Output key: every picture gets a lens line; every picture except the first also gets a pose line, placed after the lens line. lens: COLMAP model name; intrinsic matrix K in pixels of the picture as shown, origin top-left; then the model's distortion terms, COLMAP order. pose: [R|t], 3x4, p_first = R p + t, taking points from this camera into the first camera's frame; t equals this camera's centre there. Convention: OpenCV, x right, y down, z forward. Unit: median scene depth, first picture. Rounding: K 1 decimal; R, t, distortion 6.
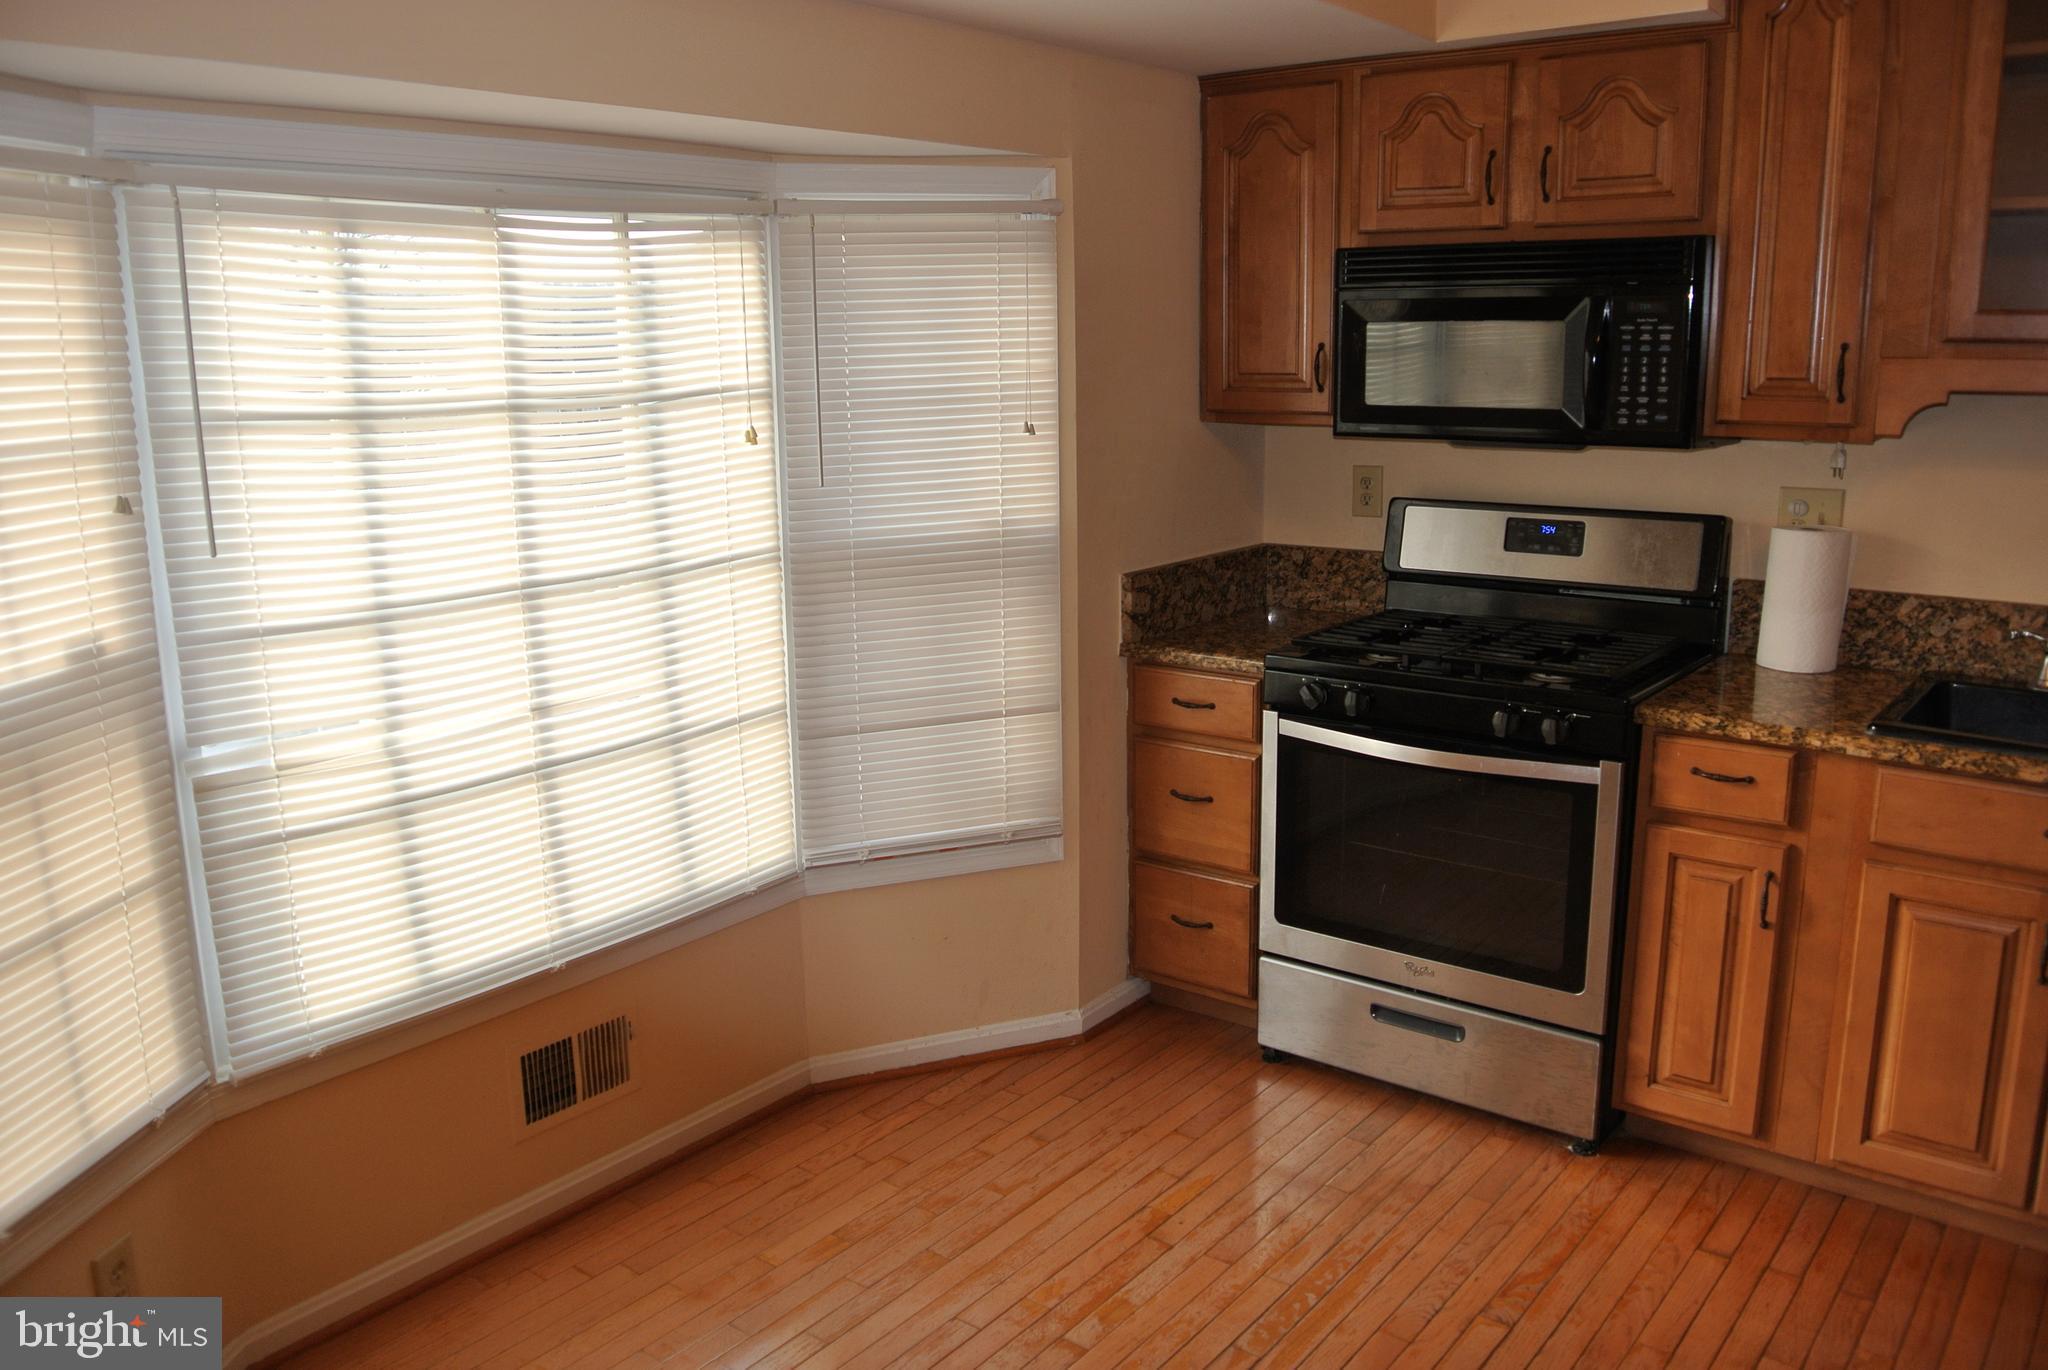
lens RADIAL K [[1592.4, 0, 1019.3], [0, 1592.4, 672.1], [0, 0, 1]] dist [-0.084374, 0.040473]
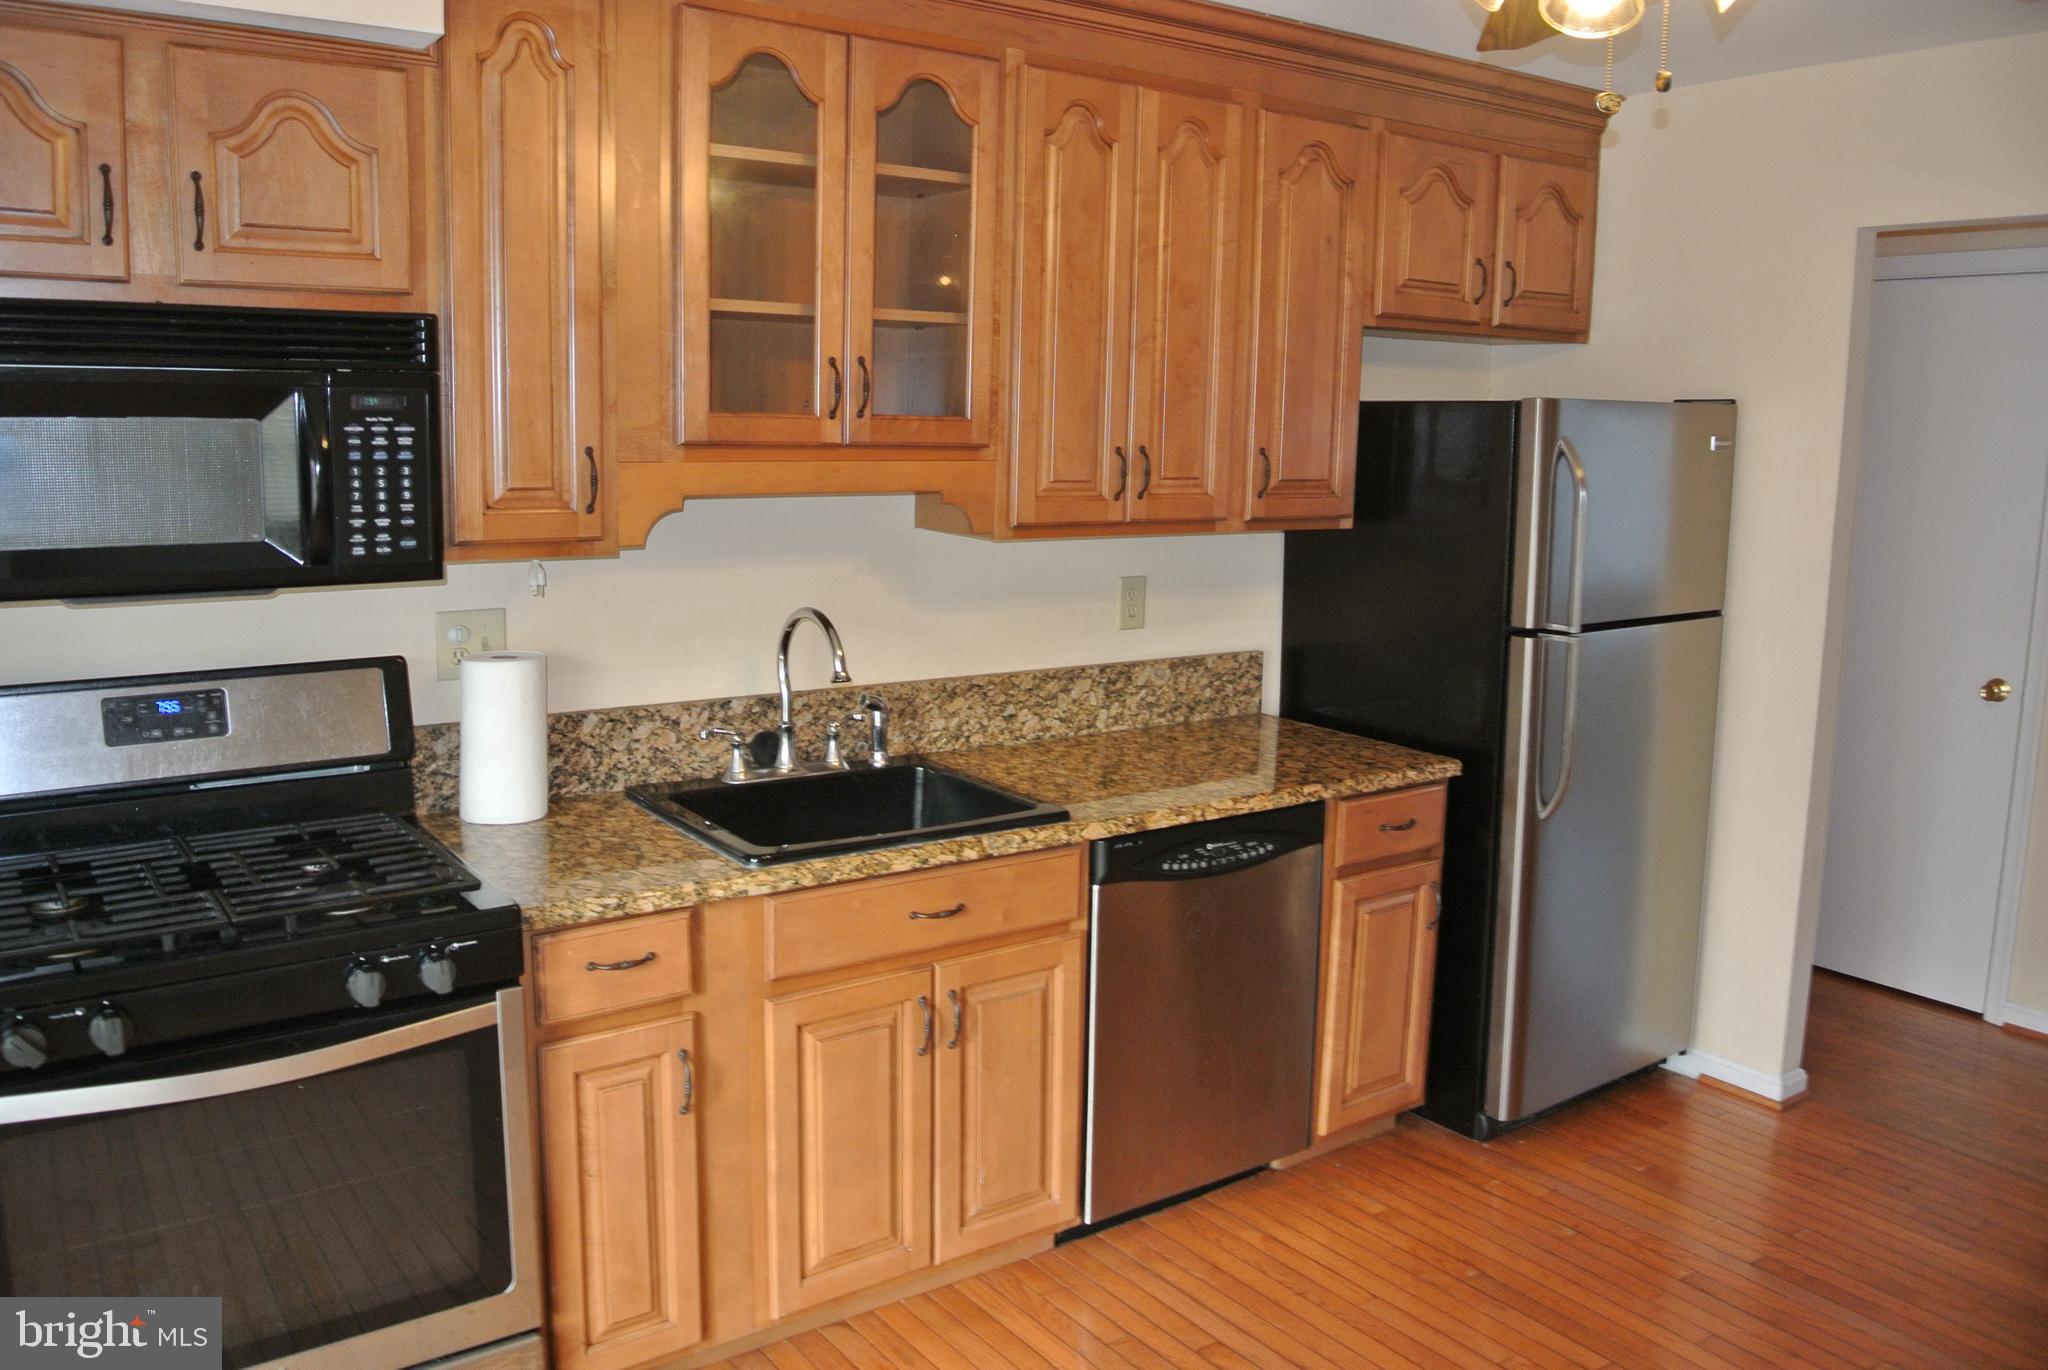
lens RADIAL K [[1592.4, 0, 1019.3], [0, 1592.4, 672.1], [0, 0, 1]] dist [-0.084374, 0.040473]
pose [[0.283622, -0.136148, 0.949222, -0.256546], [0.177354, 0.980240, 0.087604, -0.114628], [-0.942393, 0.143502, 0.302164, 0.488860]]
